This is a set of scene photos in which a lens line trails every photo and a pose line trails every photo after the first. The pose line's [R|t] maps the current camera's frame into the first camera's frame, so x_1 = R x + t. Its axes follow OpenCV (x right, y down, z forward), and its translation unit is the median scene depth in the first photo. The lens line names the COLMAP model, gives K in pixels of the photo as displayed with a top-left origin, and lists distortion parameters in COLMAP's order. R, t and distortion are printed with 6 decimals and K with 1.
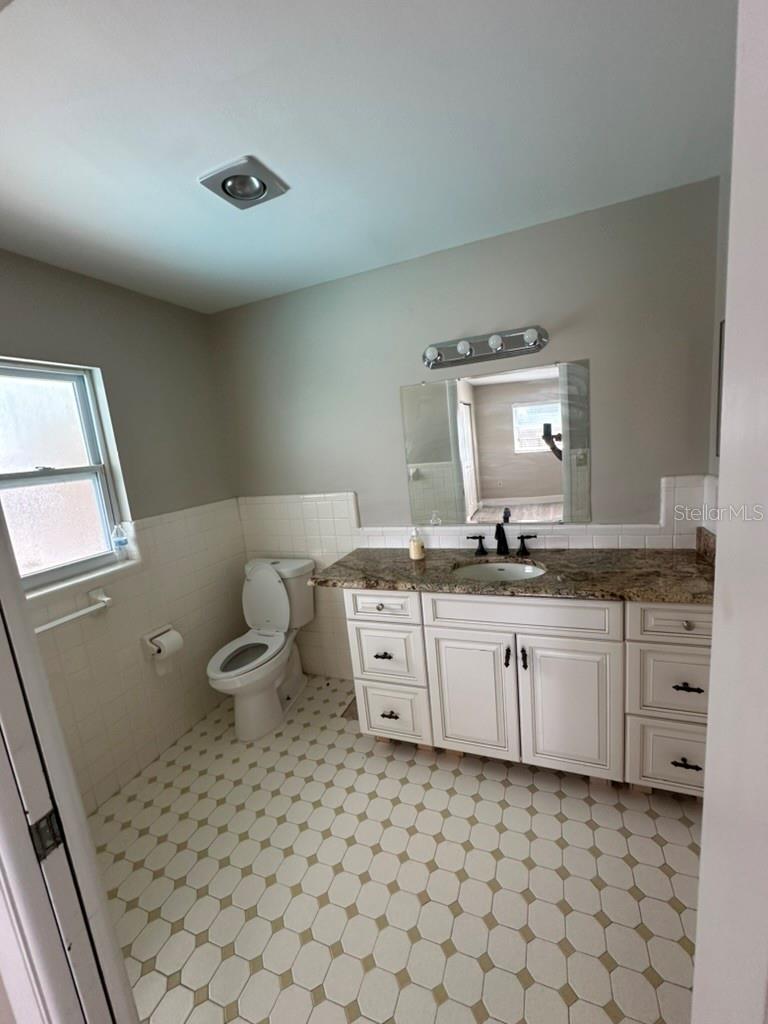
lens RADIAL K [[406.9, 0, 383.4], [0, 406.9, 512.7], [0, 0, 1]] dist [-0.003424, 0.001393]
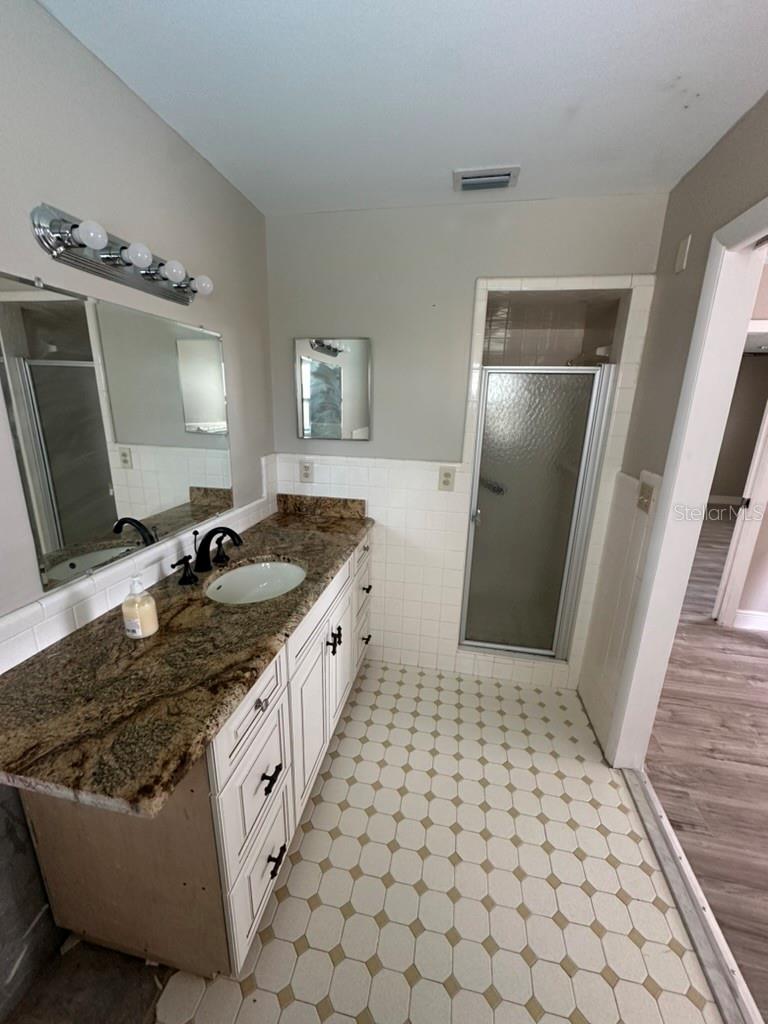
lens RADIAL K [[406.9, 0, 381.4], [0, 406.9, 512.3], [0, 0, 1]] dist [-0.003424, 0.001393]
pose [[-0.181229, -0.167662, 0.969044, -0.533238], [0.160788, 0.967050, 0.197387, -0.108259], [-0.970208, 0.191583, -0.148299, 0.875128]]
